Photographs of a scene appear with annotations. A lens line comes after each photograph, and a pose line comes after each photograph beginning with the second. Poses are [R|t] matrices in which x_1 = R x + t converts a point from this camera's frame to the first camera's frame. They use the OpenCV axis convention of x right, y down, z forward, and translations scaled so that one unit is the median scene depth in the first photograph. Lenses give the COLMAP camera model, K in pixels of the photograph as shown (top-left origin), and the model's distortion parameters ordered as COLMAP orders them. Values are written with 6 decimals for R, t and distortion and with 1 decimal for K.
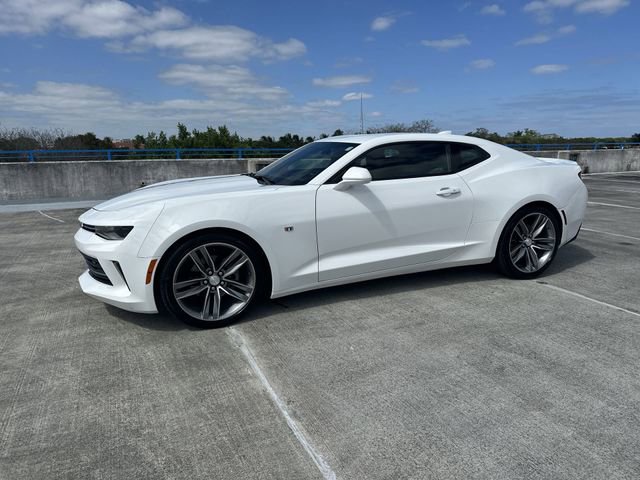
lens RADIAL K [[454.6, 0, 324.4], [0, 454.6, 242.4], [0, 0, 1]] dist [0.034464, -0.043134]
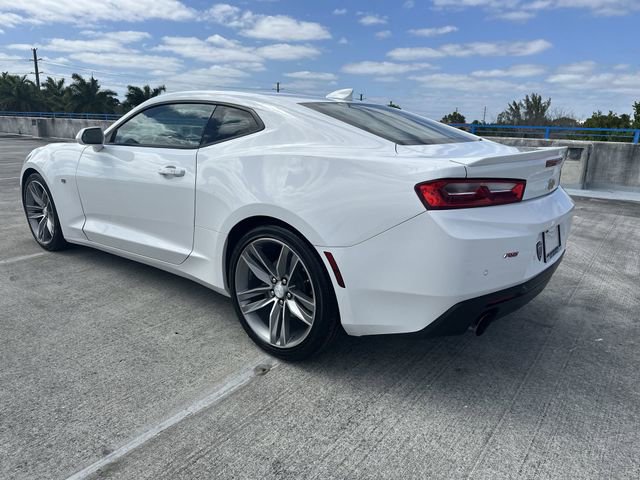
lens RADIAL K [[454.6, 0, 319.5], [0, 454.6, 239.9], [0, 0, 1]] dist [0.034464, -0.043134]
pose [[0.475095, 0.243762, -0.845497, 1.074123], [-0.215339, 0.963855, 0.156884, -0.180959], [0.853179, 0.107534, 0.510414, 0.903414]]
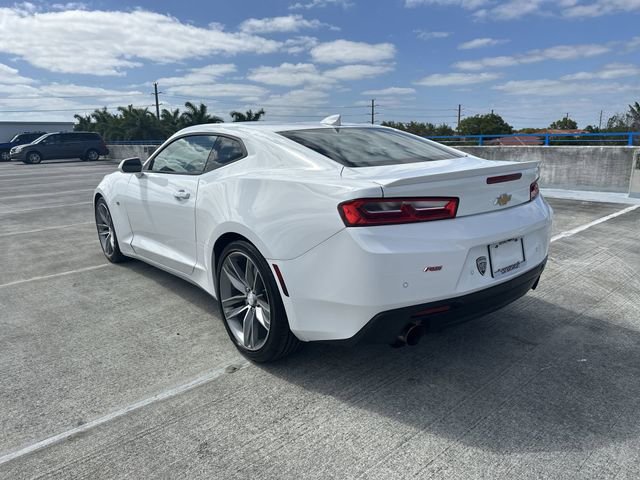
lens RADIAL K [[454.6, 0, 317.3], [0, 454.6, 238.1], [0, 0, 1]] dist [0.034464, -0.043134]
pose [[0.283379, 0.211589, -0.935375, 1.206177], [-0.183044, 0.969359, 0.163822, -0.229711], [0.941377, 0.124791, 0.313426, 1.049325]]
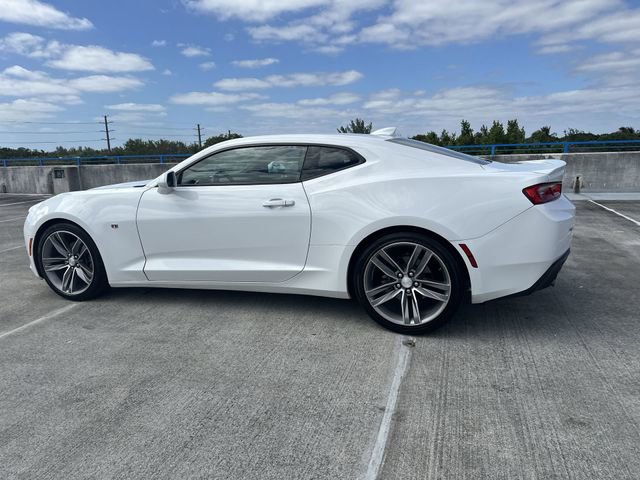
lens RADIAL K [[454.6, 0, 318.5], [0, 454.6, 237.7], [0, 0, 1]] dist [0.034464, -0.043134]
pose [[0.744304, 0.114592, -0.657936, 0.944899], [-0.116013, 0.992376, 0.041599, -0.097744], [0.657687, 0.045366, 0.751924, 0.454041]]
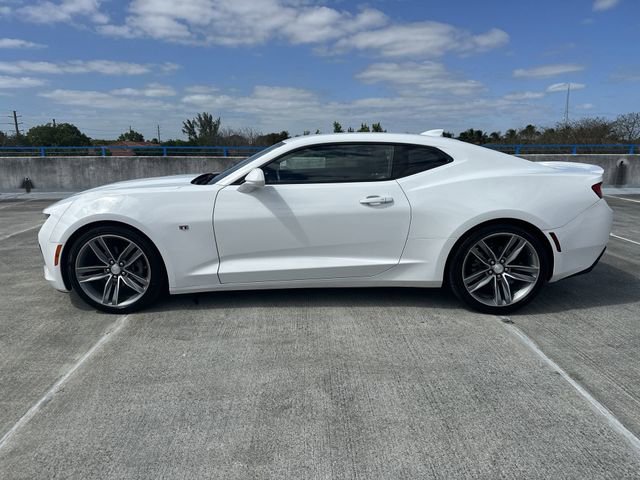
lens RADIAL K [[454.6, 0, 315.5], [0, 454.6, 241.9], [0, 0, 1]] dist [0.034464, -0.043134]
pose [[0.916790, 0.091254, -0.388803, 0.544739], [-0.089068, 0.995744, 0.023686, -0.044893], [0.389310, 0.012915, 0.921016, 0.164492]]
